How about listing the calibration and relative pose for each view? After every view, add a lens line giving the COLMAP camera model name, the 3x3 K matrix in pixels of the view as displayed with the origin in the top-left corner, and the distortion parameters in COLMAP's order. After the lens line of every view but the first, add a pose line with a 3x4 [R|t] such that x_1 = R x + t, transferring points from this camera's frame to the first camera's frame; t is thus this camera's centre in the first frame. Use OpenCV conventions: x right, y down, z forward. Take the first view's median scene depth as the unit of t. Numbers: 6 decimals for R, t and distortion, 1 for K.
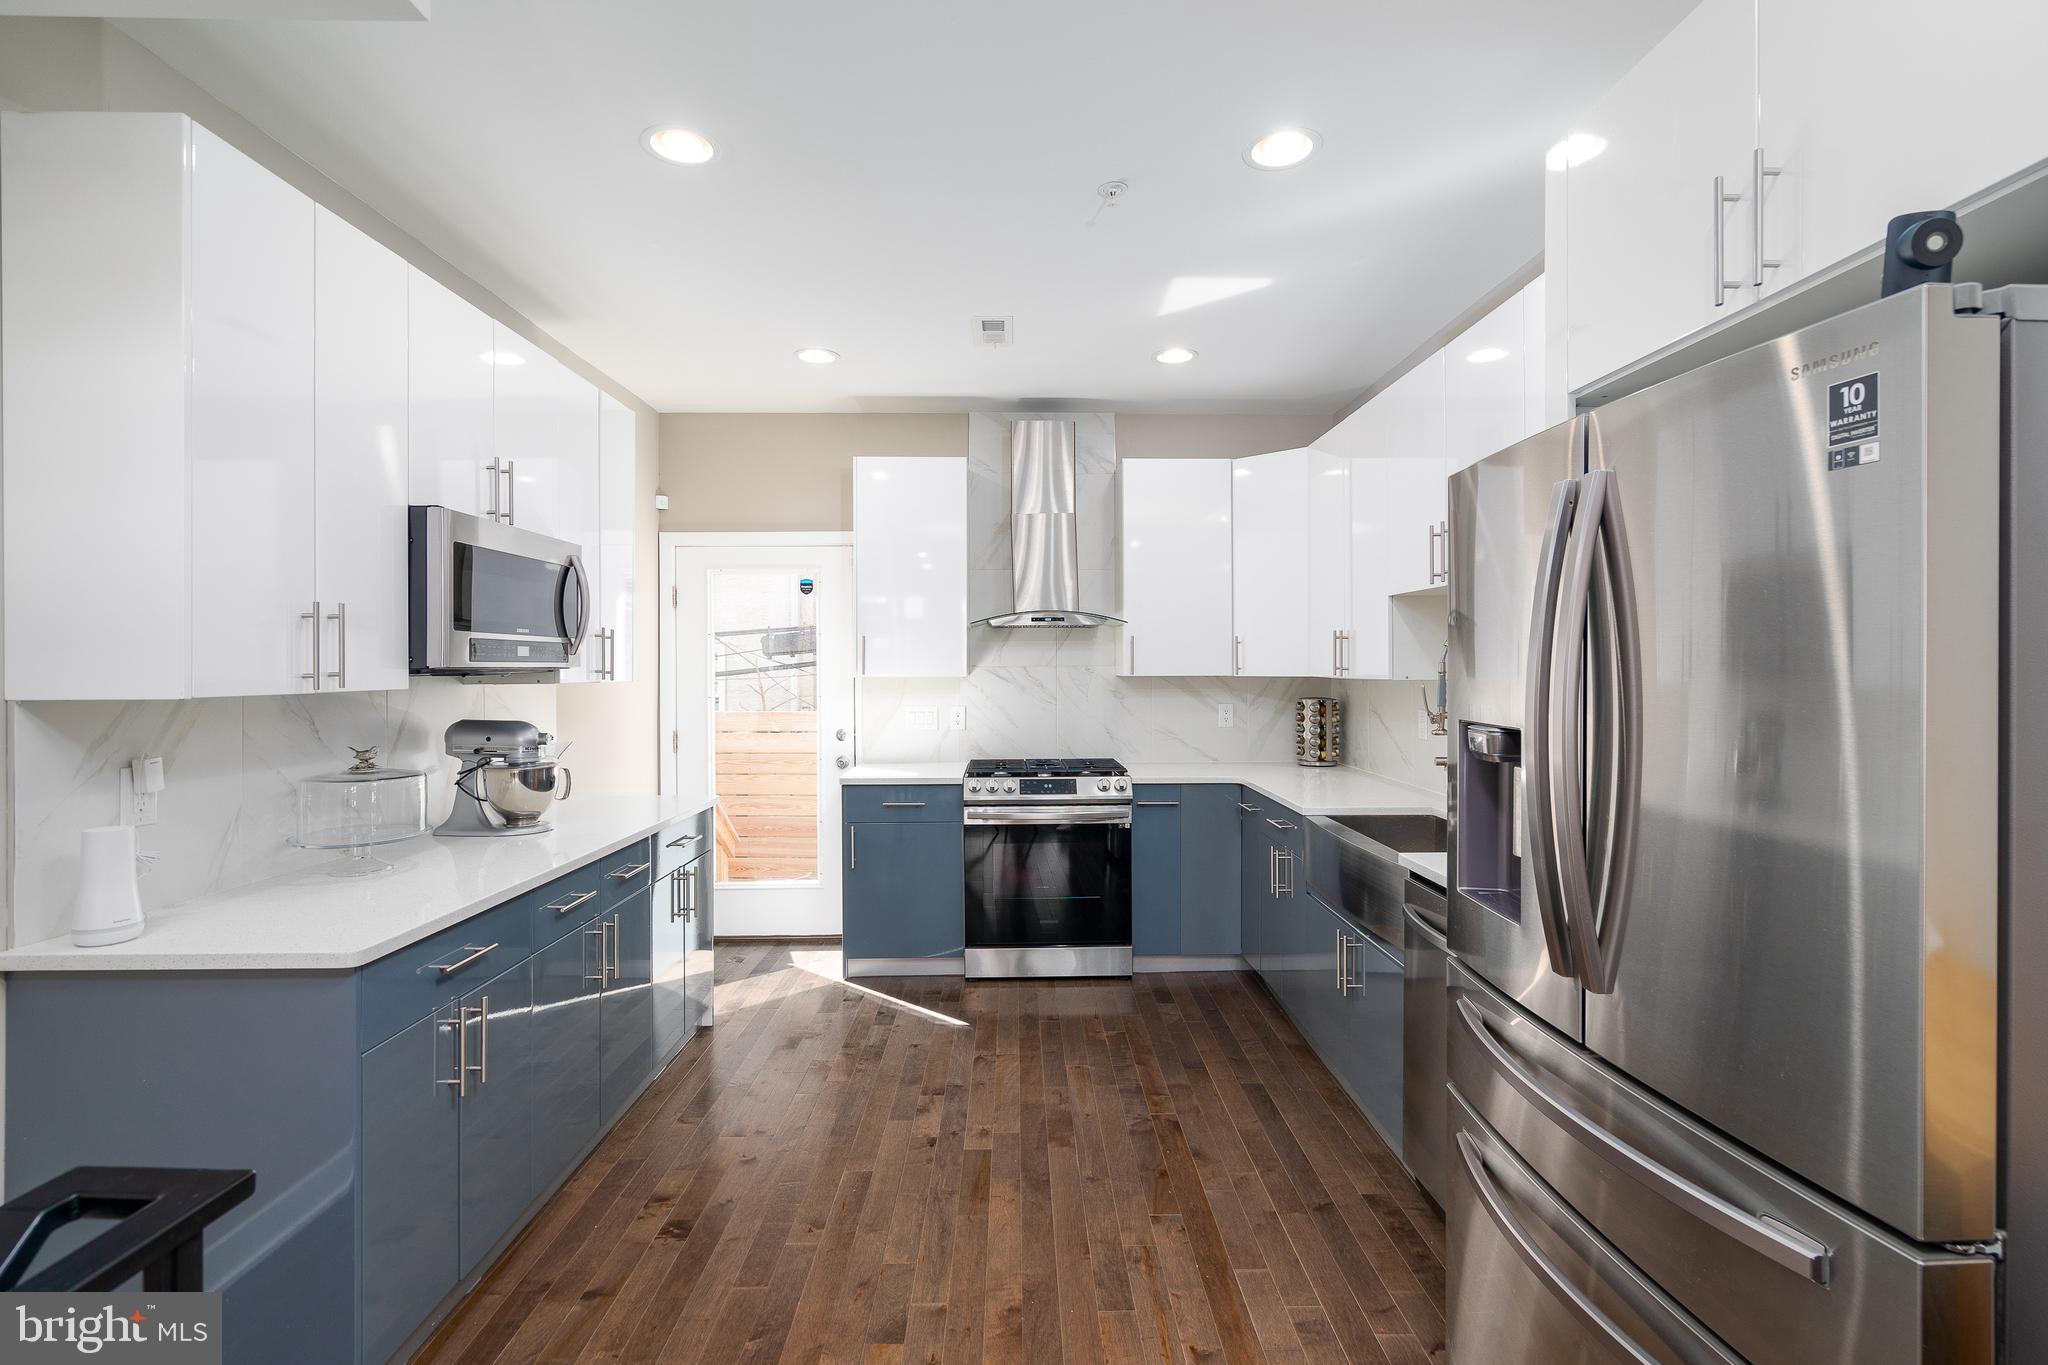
lens RADIAL K [[949.8, 0, 1052.3], [0, 949.8, 669.6], [0, 0, 1]] dist [0.001142, 0.000271]
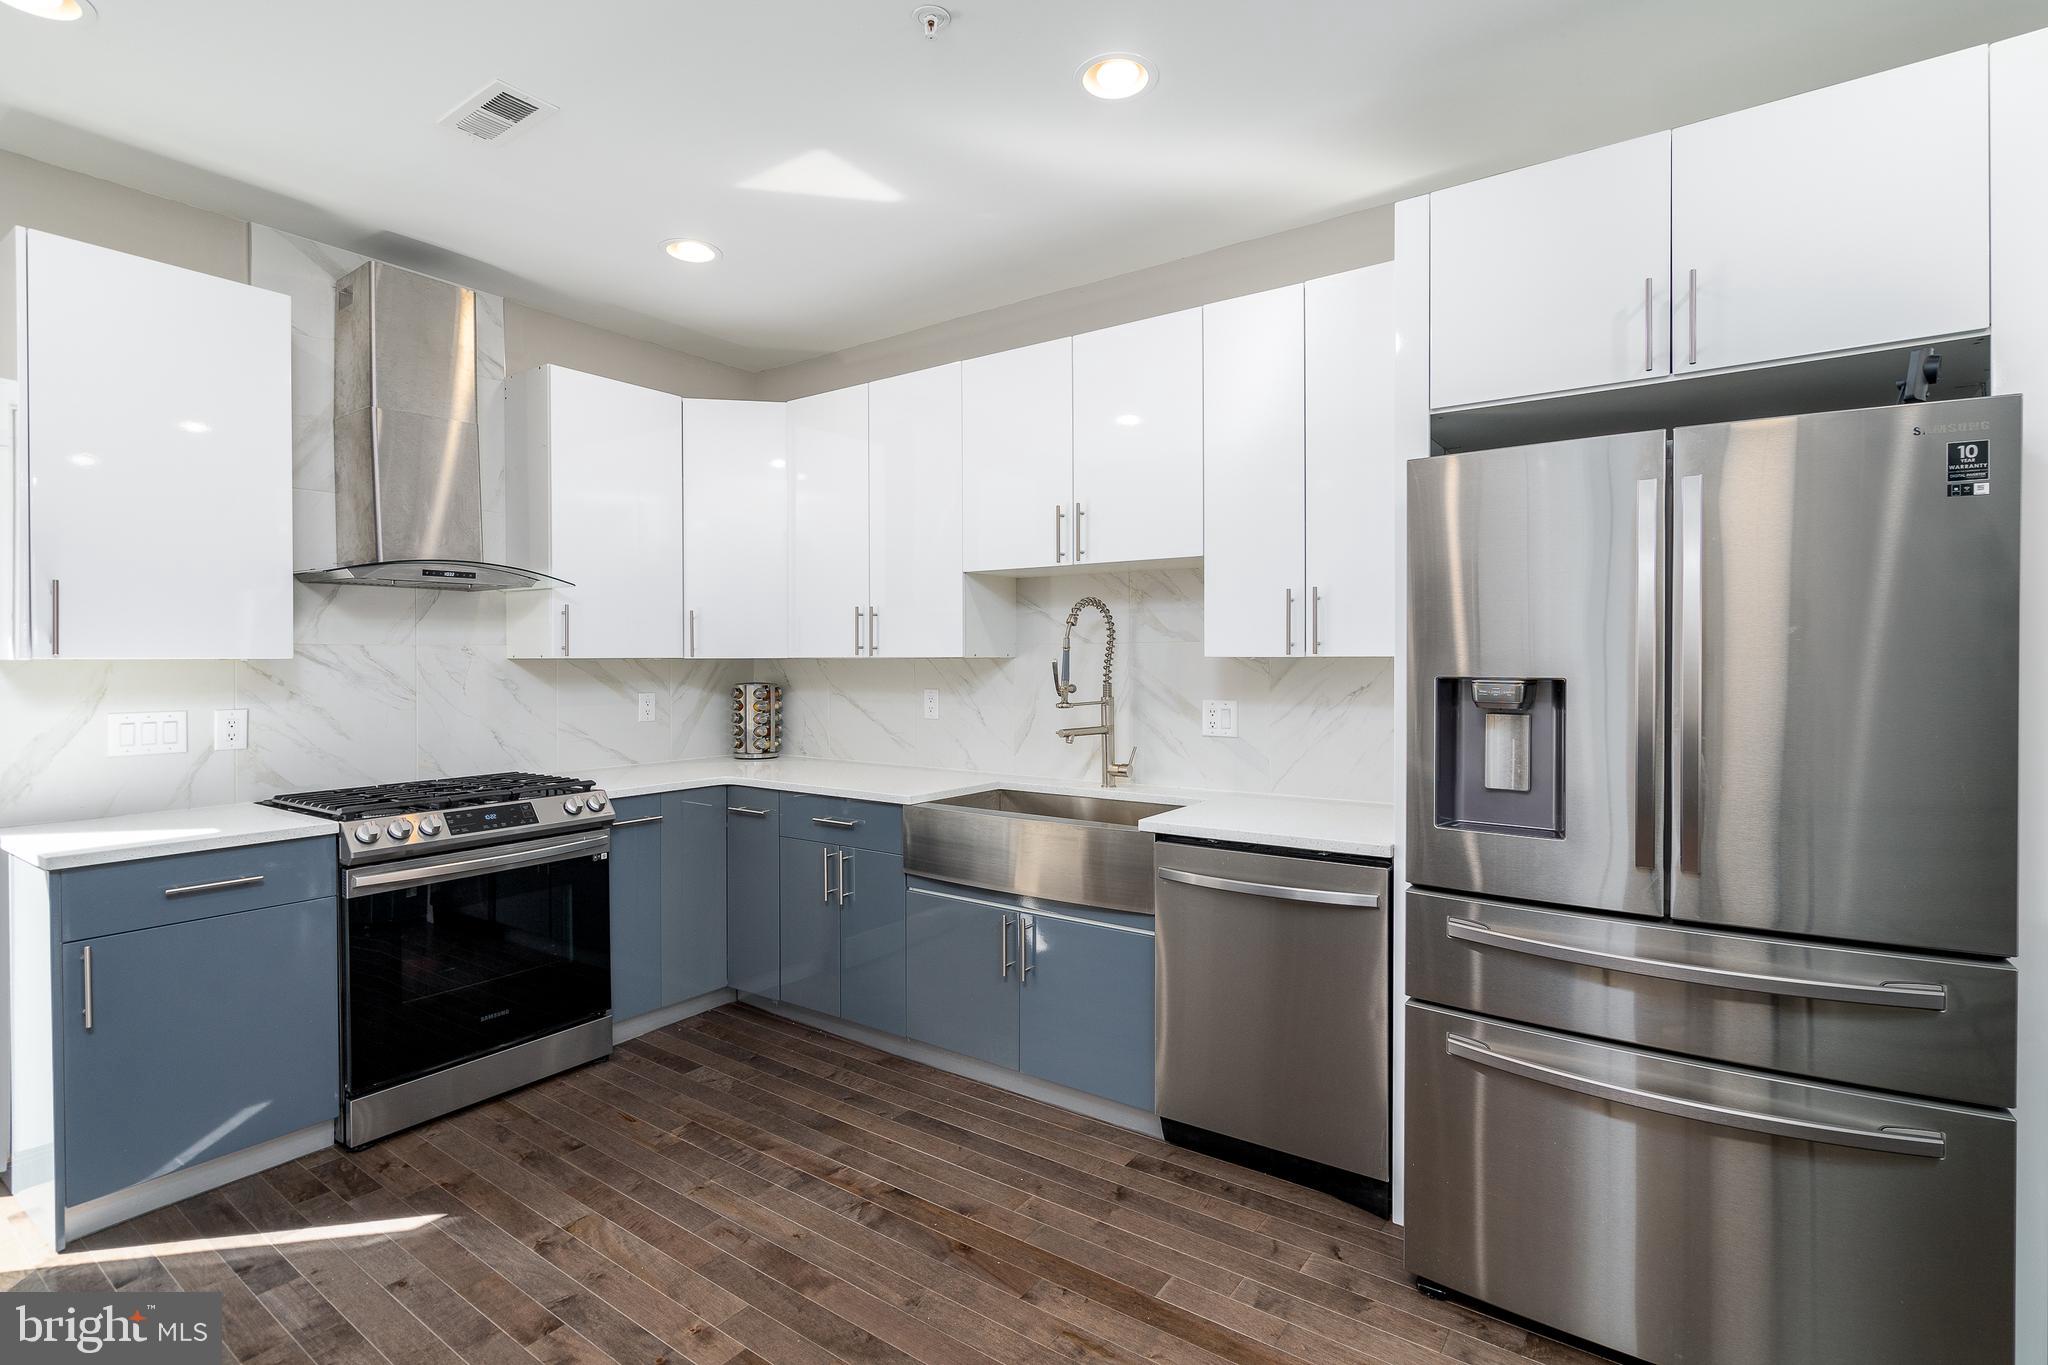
lens RADIAL K [[931.8, 0, 1030.6], [0, 931.8, 667.2], [0, 0, 1]] dist [-0.000031, 0.000175]
pose [[0.604787, -0.006067, 0.796364, -0.321399], [0.004746, 0.999981, 0.004015, 0.014747], [-0.796373, 0.001352, 0.604804, 0.304790]]
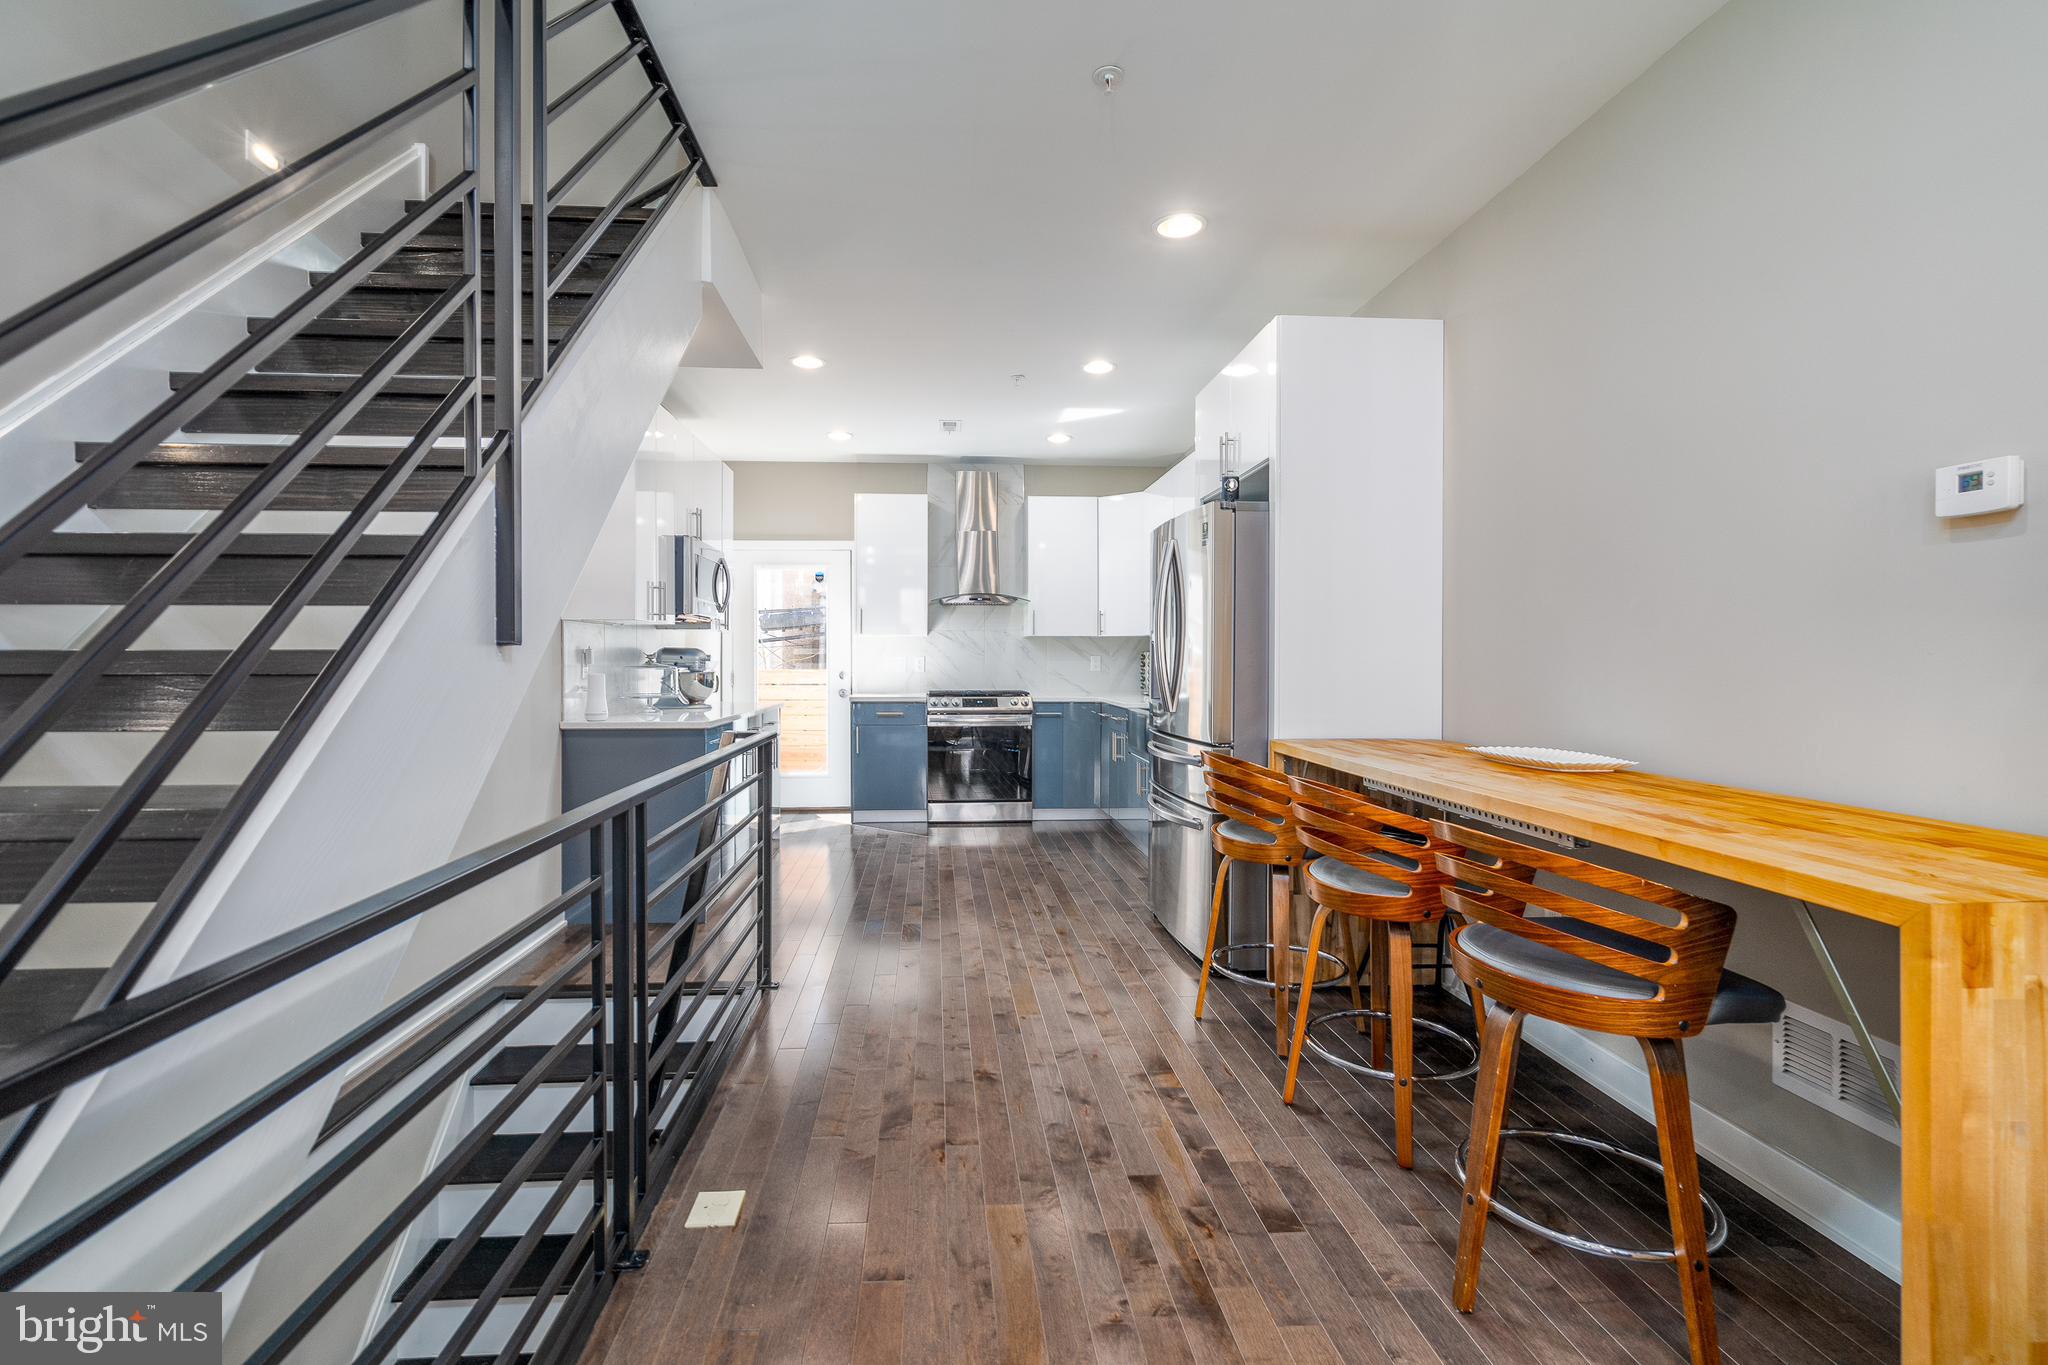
lens RADIAL K [[922.0, 0, 1013.3], [0, 922.0, 680.8], [0, 0, 1]] dist [0.003787, 0.000798]
pose [[0.999050, 0.002391, 0.043517, -0.016986], [-0.003236, 0.999807, 0.019358, 0.058684], [-0.043463, -0.019481, 0.998865, -0.596949]]
